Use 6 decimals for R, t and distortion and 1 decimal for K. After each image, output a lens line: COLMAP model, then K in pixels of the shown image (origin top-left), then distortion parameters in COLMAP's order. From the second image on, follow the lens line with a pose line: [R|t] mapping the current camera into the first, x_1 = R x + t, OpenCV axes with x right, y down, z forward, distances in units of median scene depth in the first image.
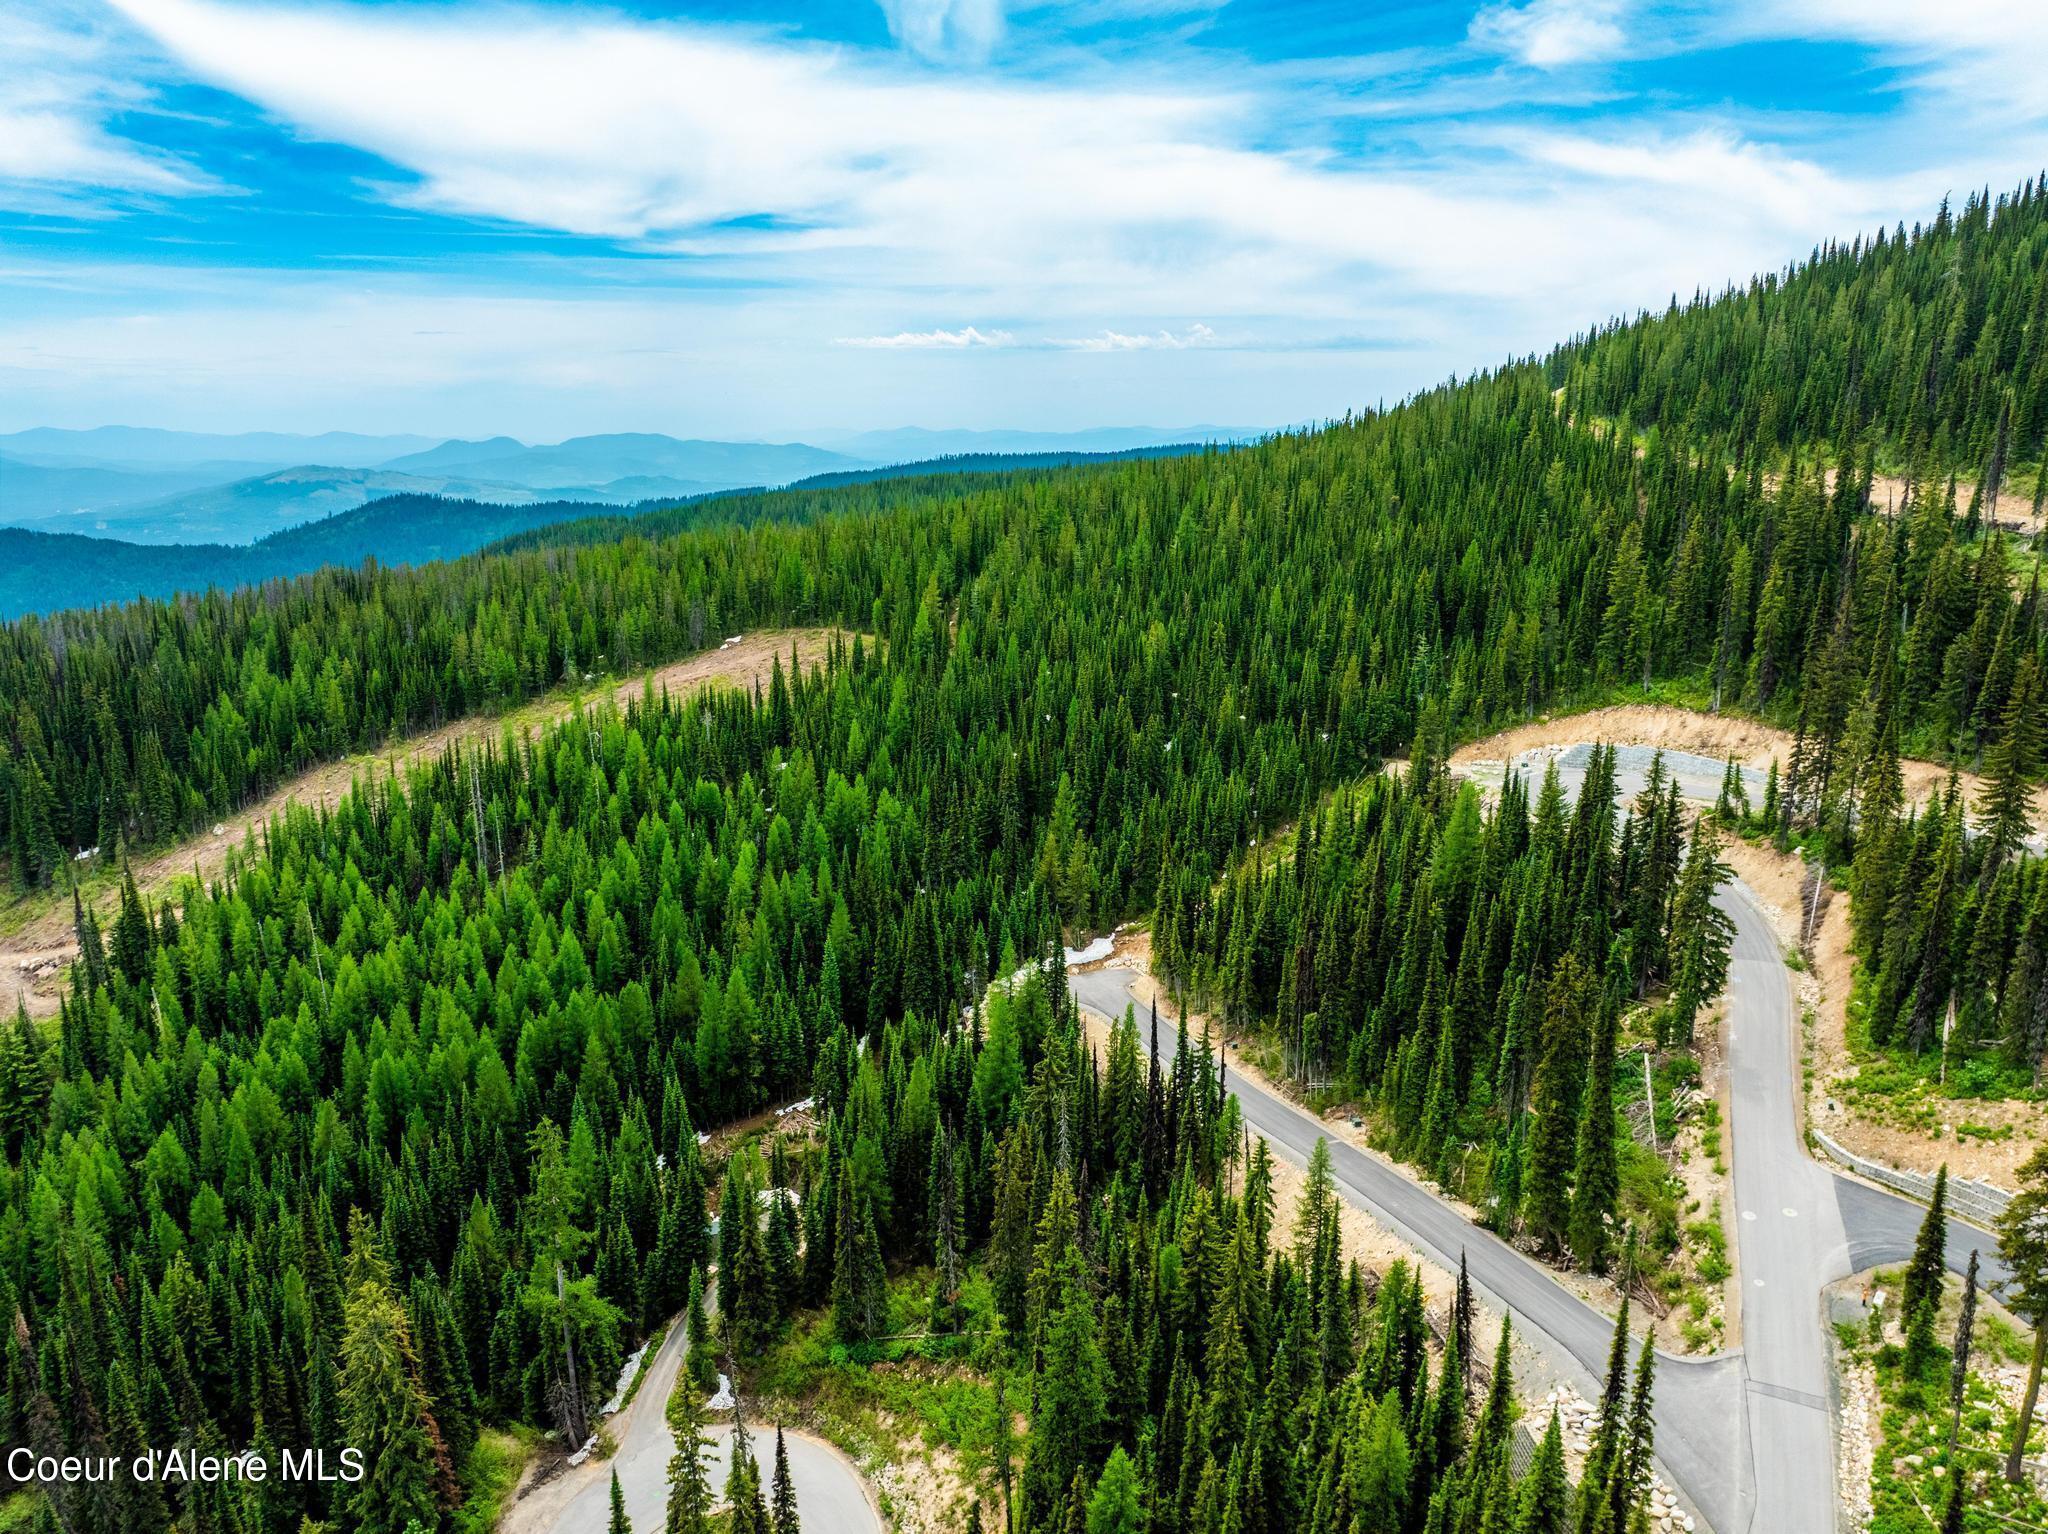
lens RADIAL K [[1432.1, 0, 1039.6], [0, 1432.1, 786.4], [0, 0, 1]] dist [-0.043671, 0.013191]
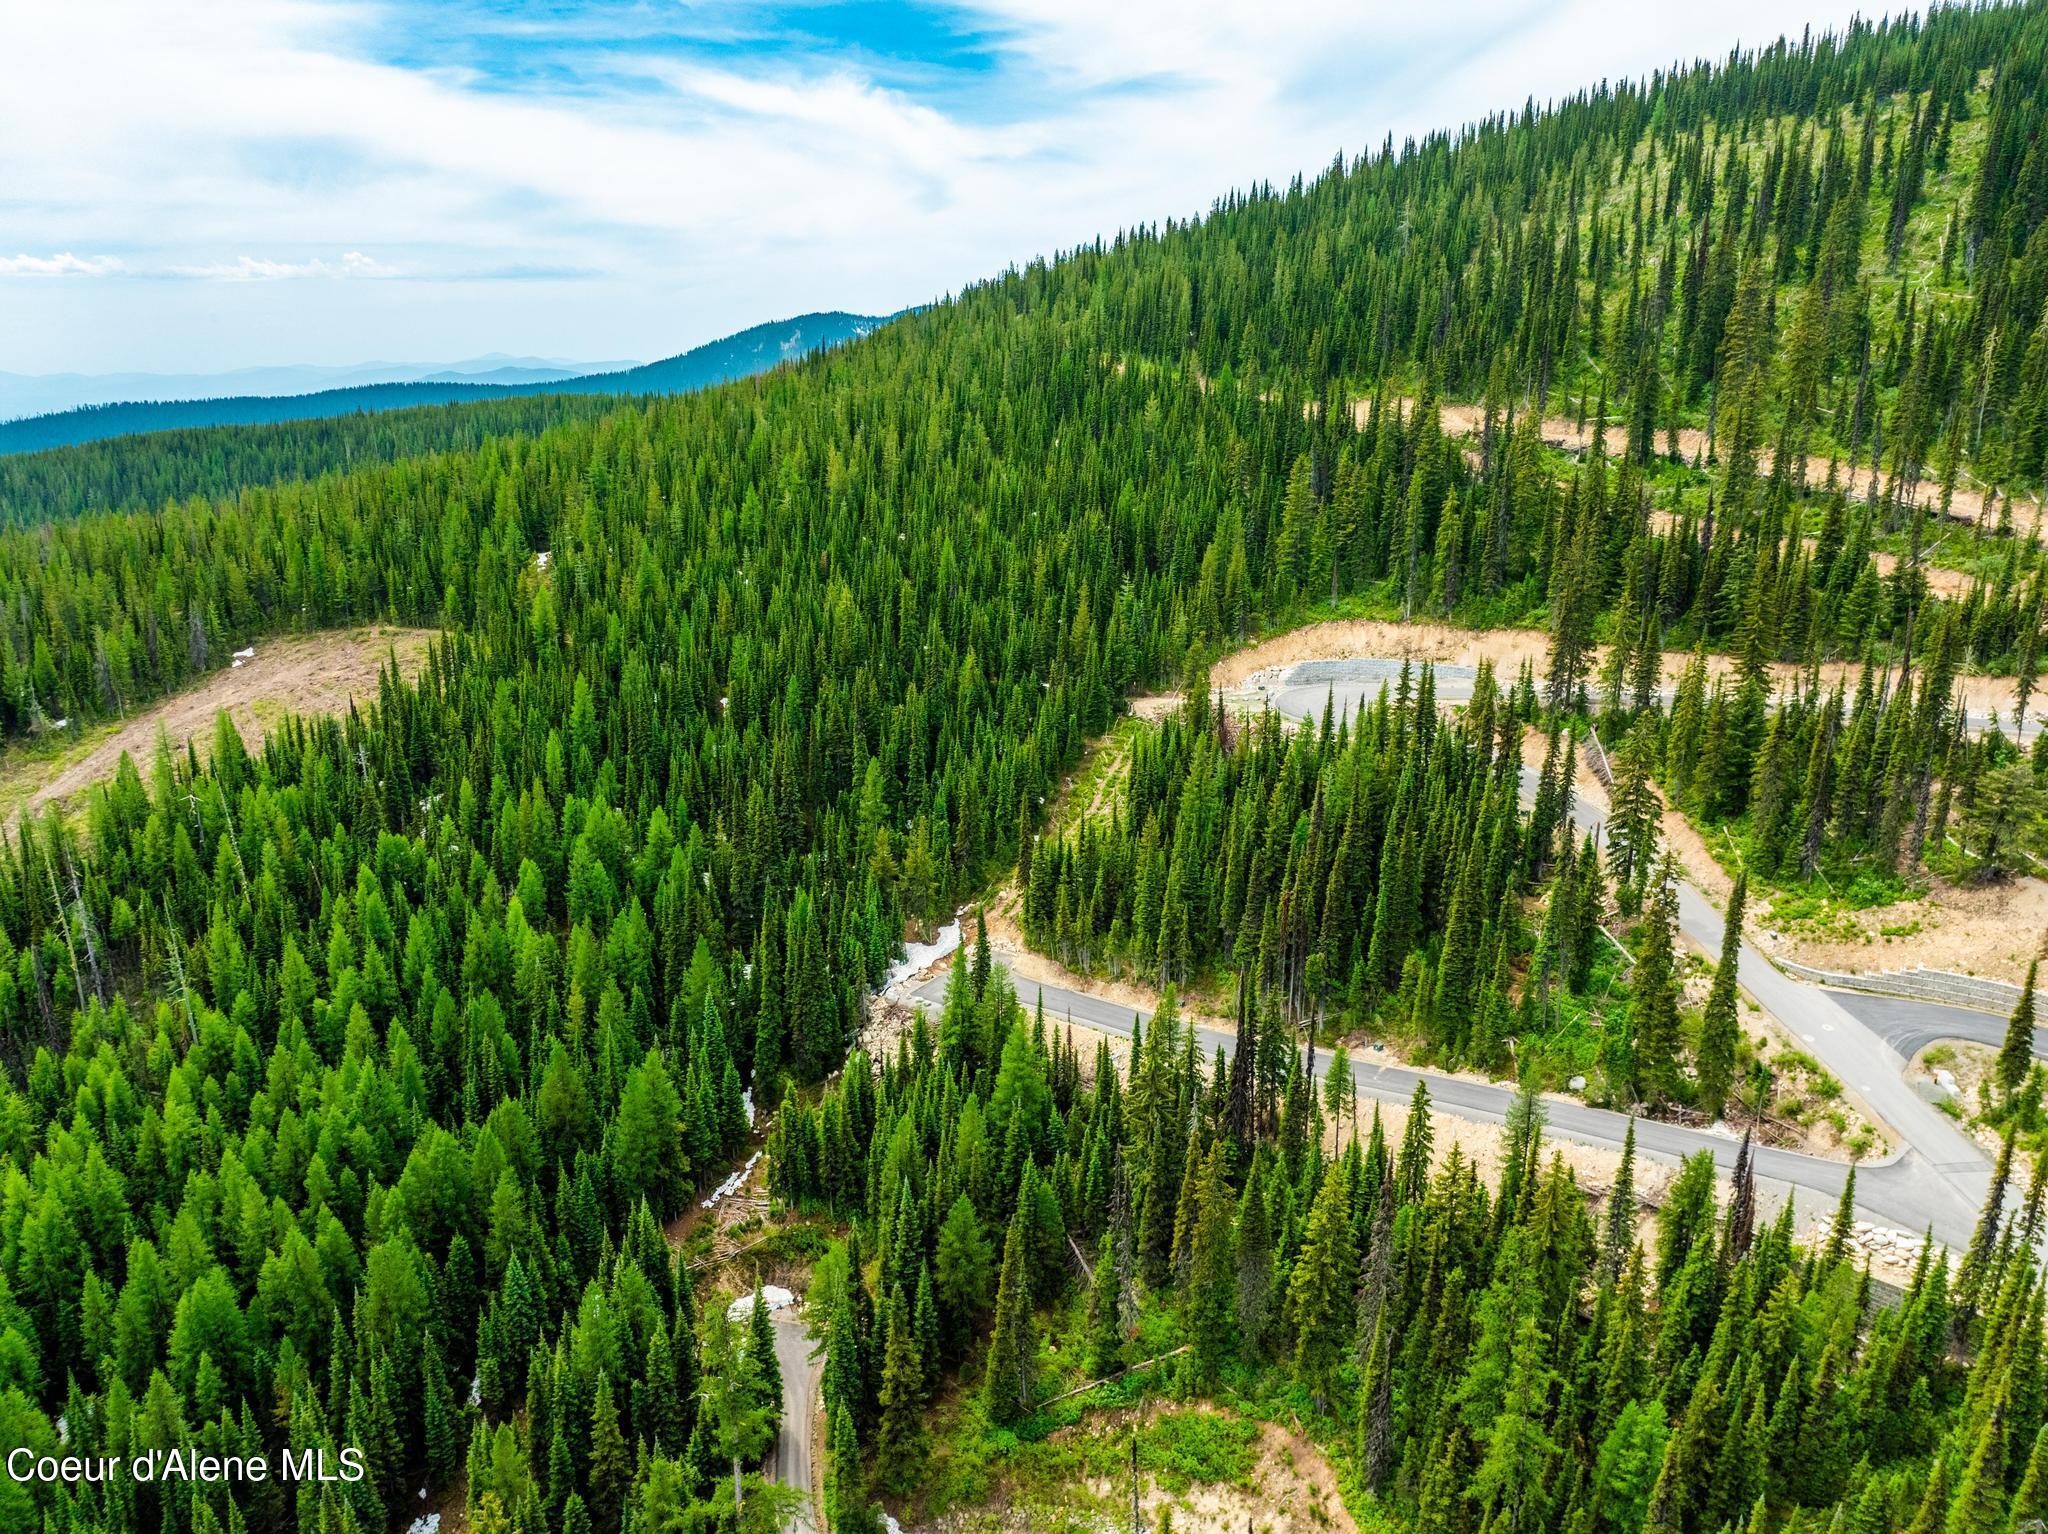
lens RADIAL K [[1432.1, 0, 1025.9], [0, 1432.1, 747.3], [0, 0, 1]] dist [-0.043671, 0.013191]
pose [[0.864341, -0.142870, 0.482185, -0.411387], [0.133283, 0.989590, 0.054295, -0.064074], [-0.484923, 0.017338, 0.874385, 0.174350]]
